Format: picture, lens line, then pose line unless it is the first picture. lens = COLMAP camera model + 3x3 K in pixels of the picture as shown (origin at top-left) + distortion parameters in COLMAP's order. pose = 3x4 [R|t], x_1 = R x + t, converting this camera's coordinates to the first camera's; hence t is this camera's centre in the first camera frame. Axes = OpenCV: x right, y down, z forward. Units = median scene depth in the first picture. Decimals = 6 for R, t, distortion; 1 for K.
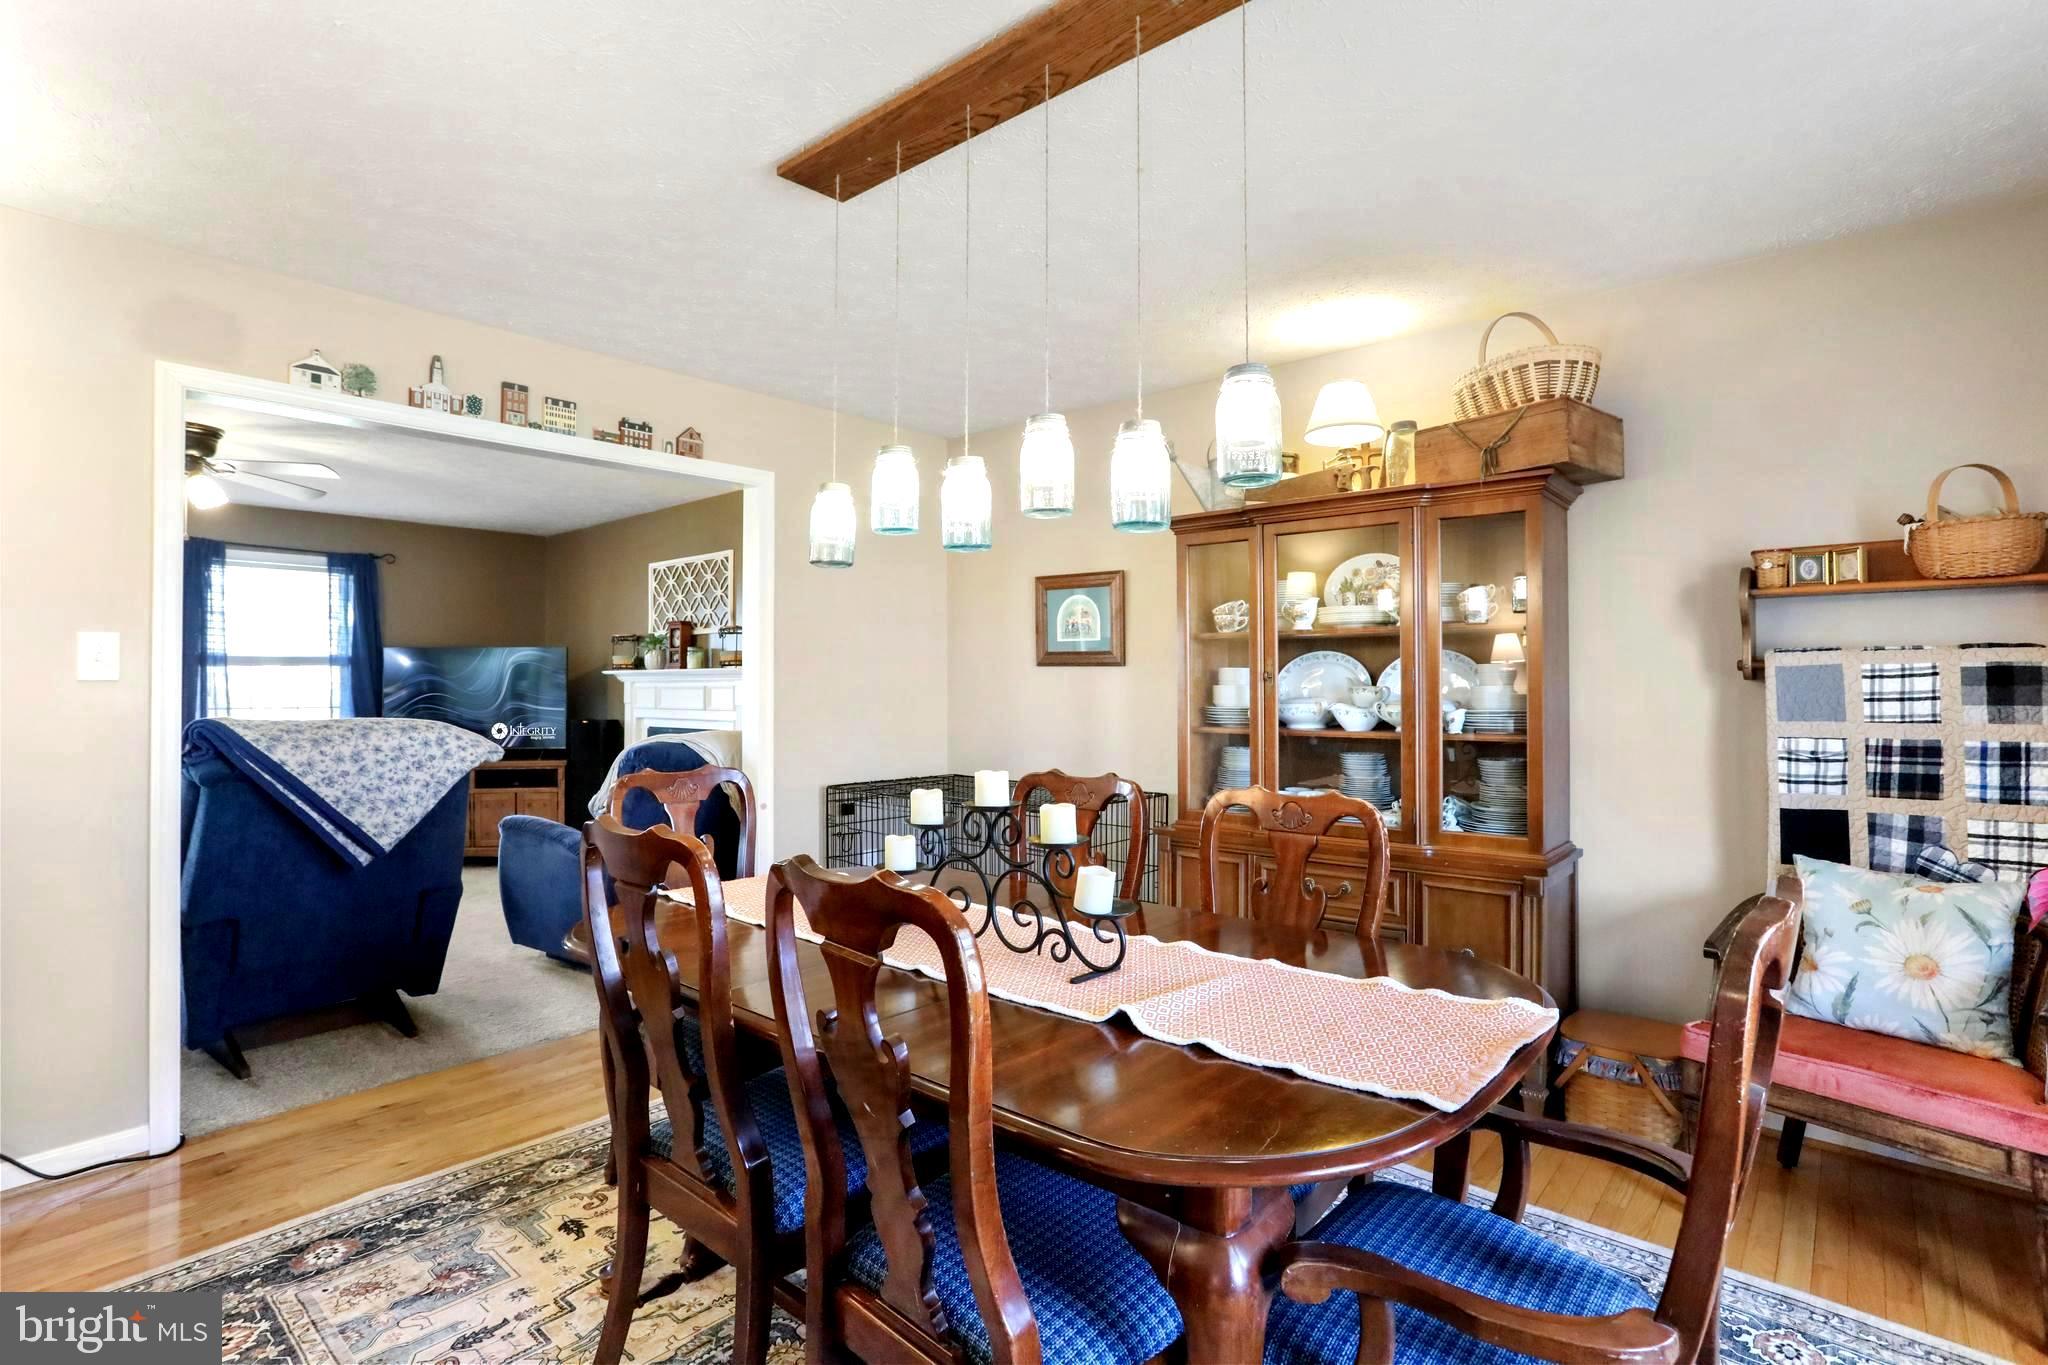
lens RADIAL K [[991.1, 0, 1020.8], [0, 991.1, 671.4], [0, 0, 1]] dist [-0.047098, 0.024036]
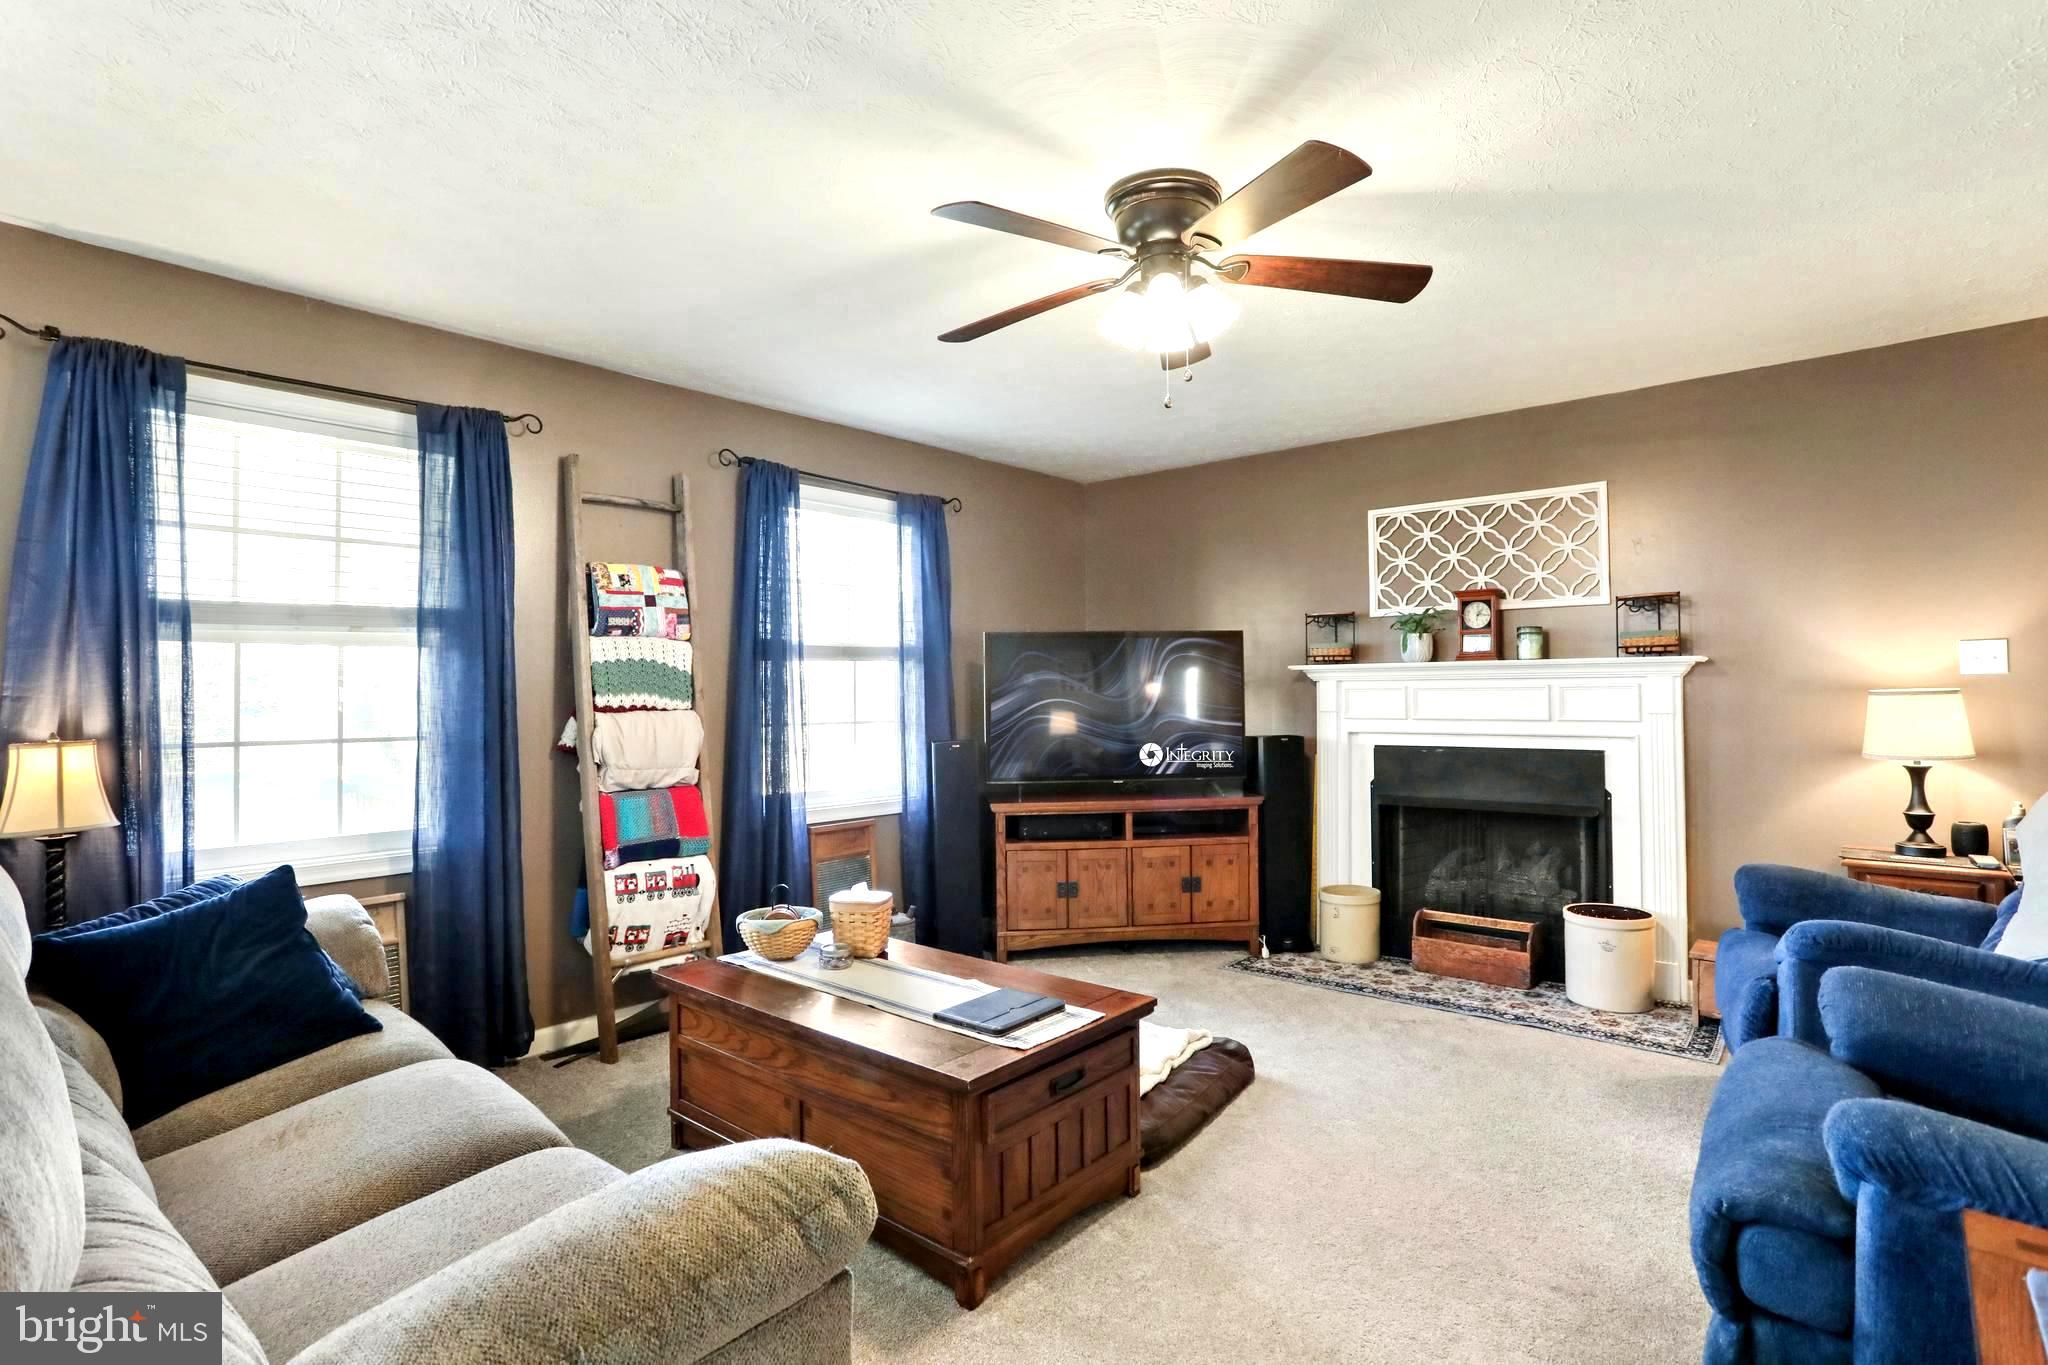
lens RADIAL K [[1013.7, 0, 1016.3], [0, 1013.7, 671.1], [0, 0, 1]] dist [-0.065722, 0.041001]
pose [[0.999945, -0.006497, 0.008220, -0.638824], [0.006559, 0.999950, -0.007489, 0.007467], [-0.008171, 0.007543, 0.999938, 0.298892]]
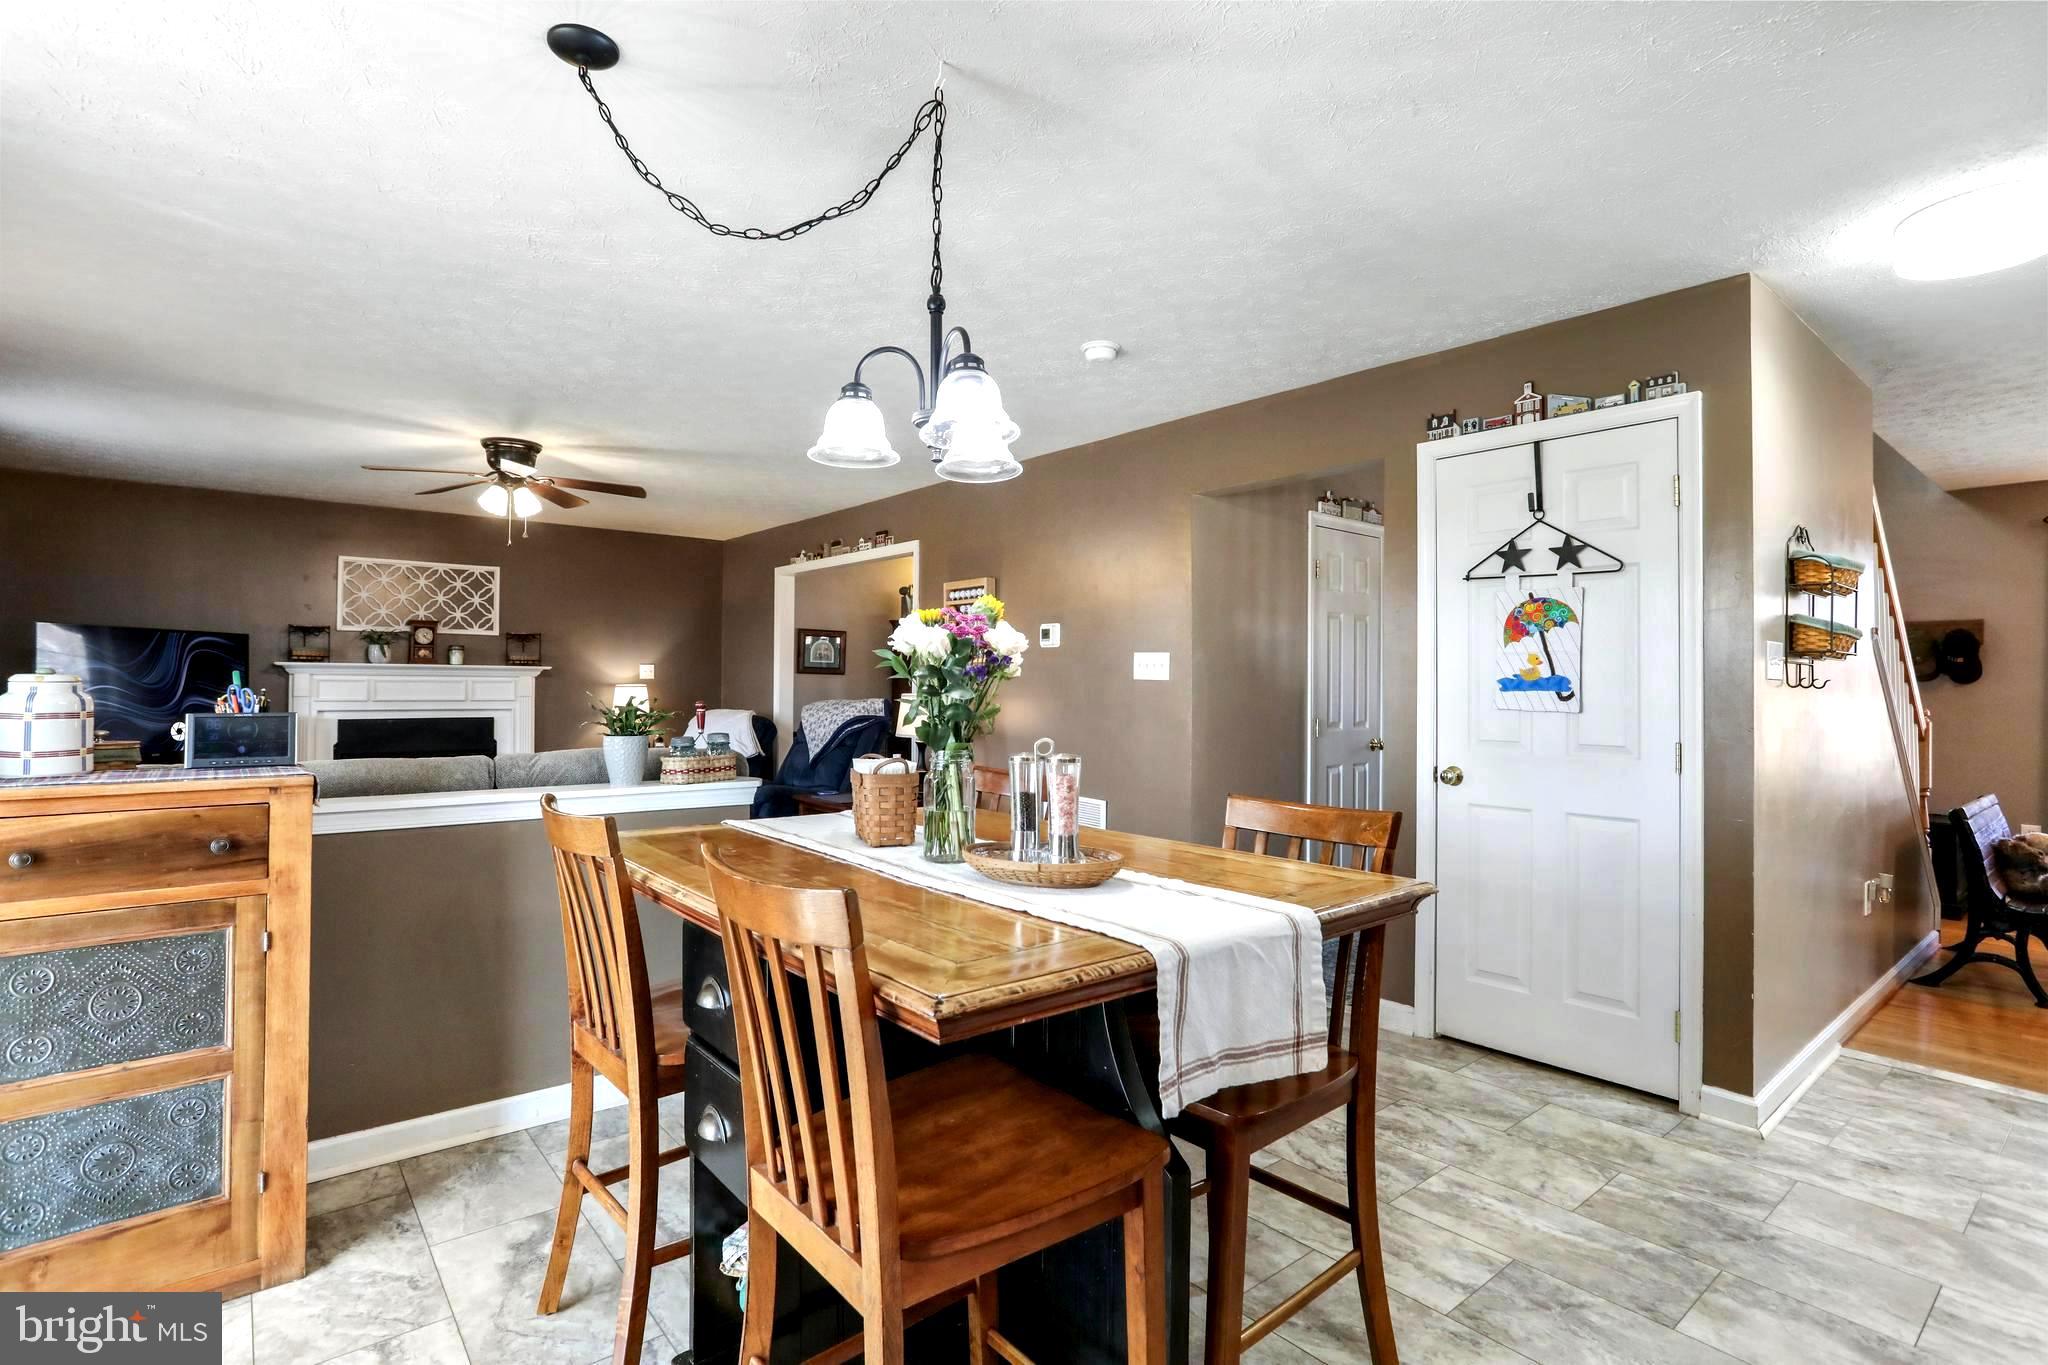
lens RADIAL K [[1013.7, 0, 1016.3], [0, 1013.7, 671.1], [0, 0, 1]] dist [-0.065722, 0.041001]
pose [[0.166331, 0.020351, 0.985860, -1.257937], [-0.018453, 0.999676, -0.017523, 0.011671], [-0.985897, -0.015278, 0.166652, 0.163192]]
